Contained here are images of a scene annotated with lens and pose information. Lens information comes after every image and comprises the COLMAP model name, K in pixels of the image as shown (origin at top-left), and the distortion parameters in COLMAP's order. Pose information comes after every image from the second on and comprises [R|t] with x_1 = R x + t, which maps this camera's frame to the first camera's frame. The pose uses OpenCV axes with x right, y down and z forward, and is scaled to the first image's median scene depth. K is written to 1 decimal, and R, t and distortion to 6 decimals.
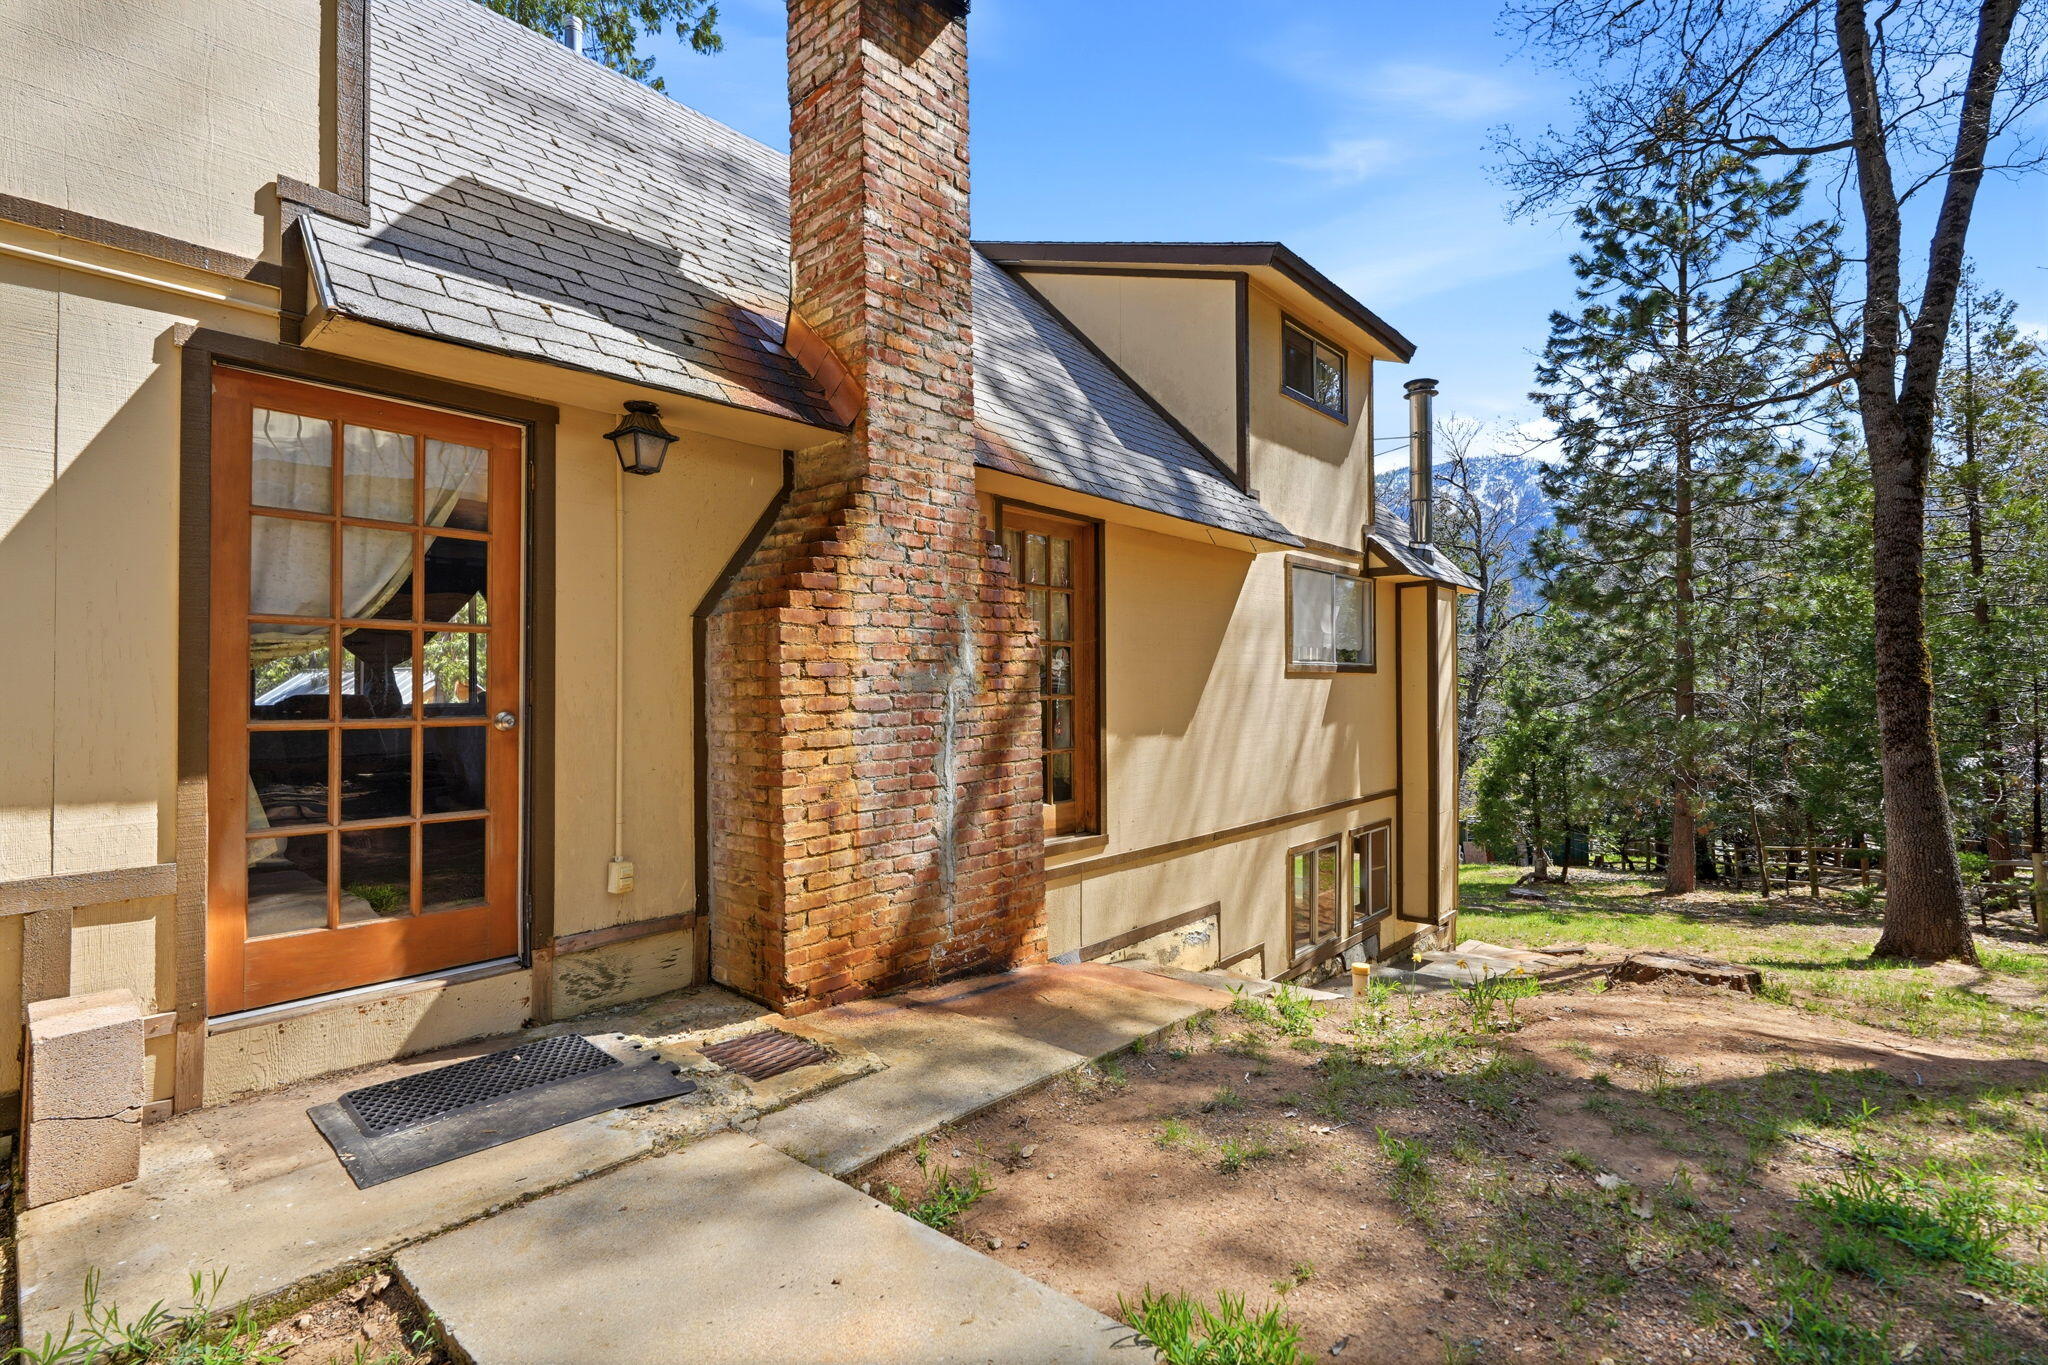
lens RADIAL K [[912.3, 0, 1018.1], [0, 912.3, 682.6], [0, 0, 1]] dist [-0.000048, -0.000194]
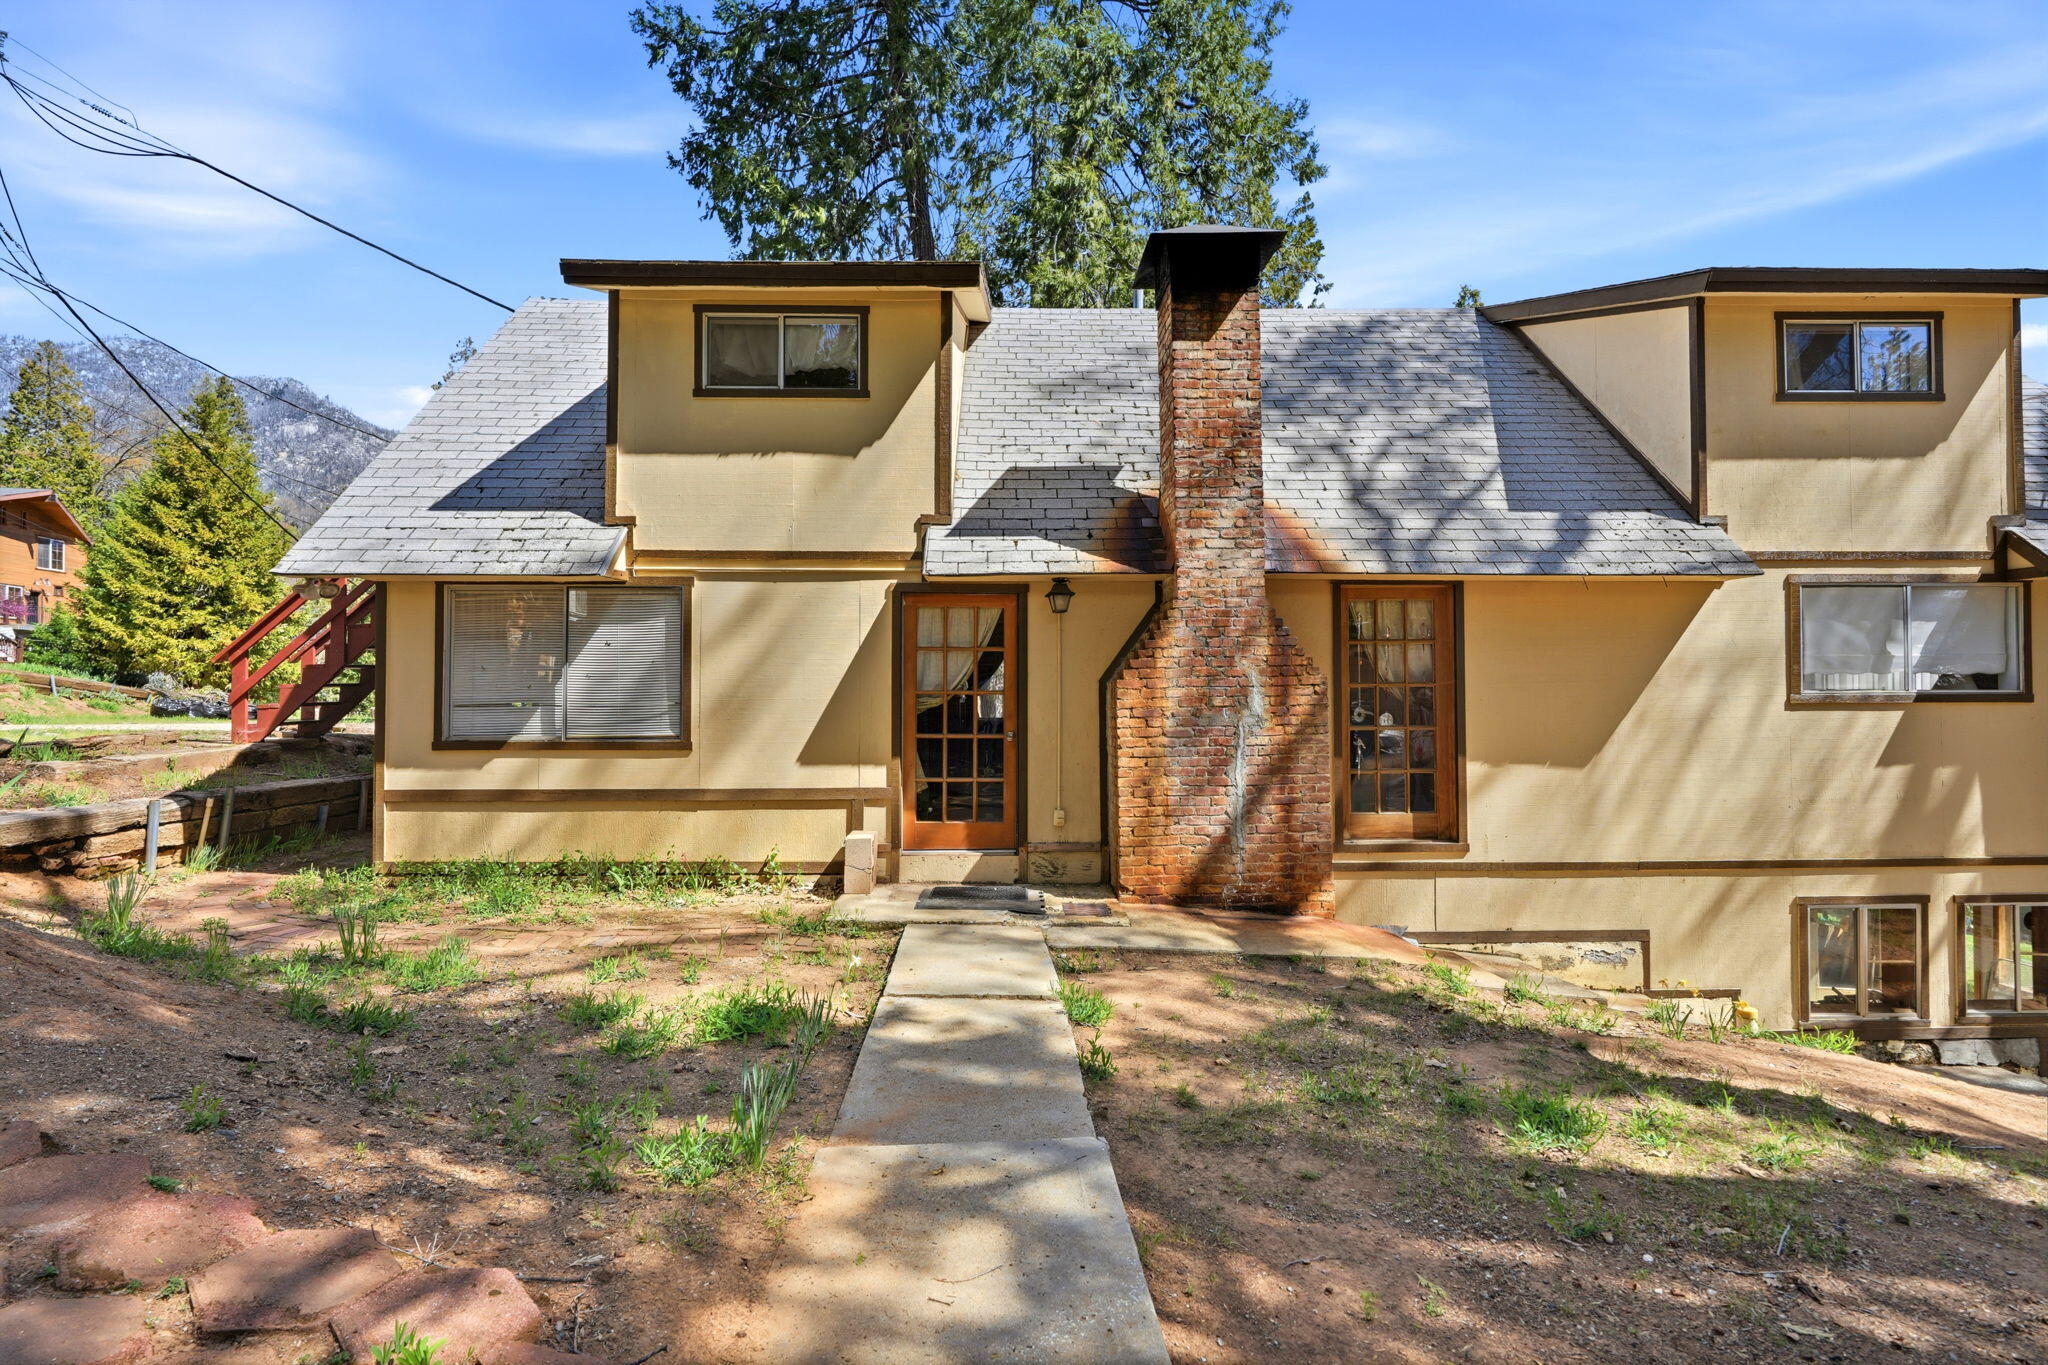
lens RADIAL K [[912.3, 0, 1026.6], [0, 912.3, 685.2], [0, 0, 1]] dist [-0.000048, -0.000194]
pose [[0.693775, -0.003746, -0.720183, 0.833726], [0.003211, 0.999993, -0.002109, -0.060127], [0.720185, -0.000850, 0.693781, -0.366057]]
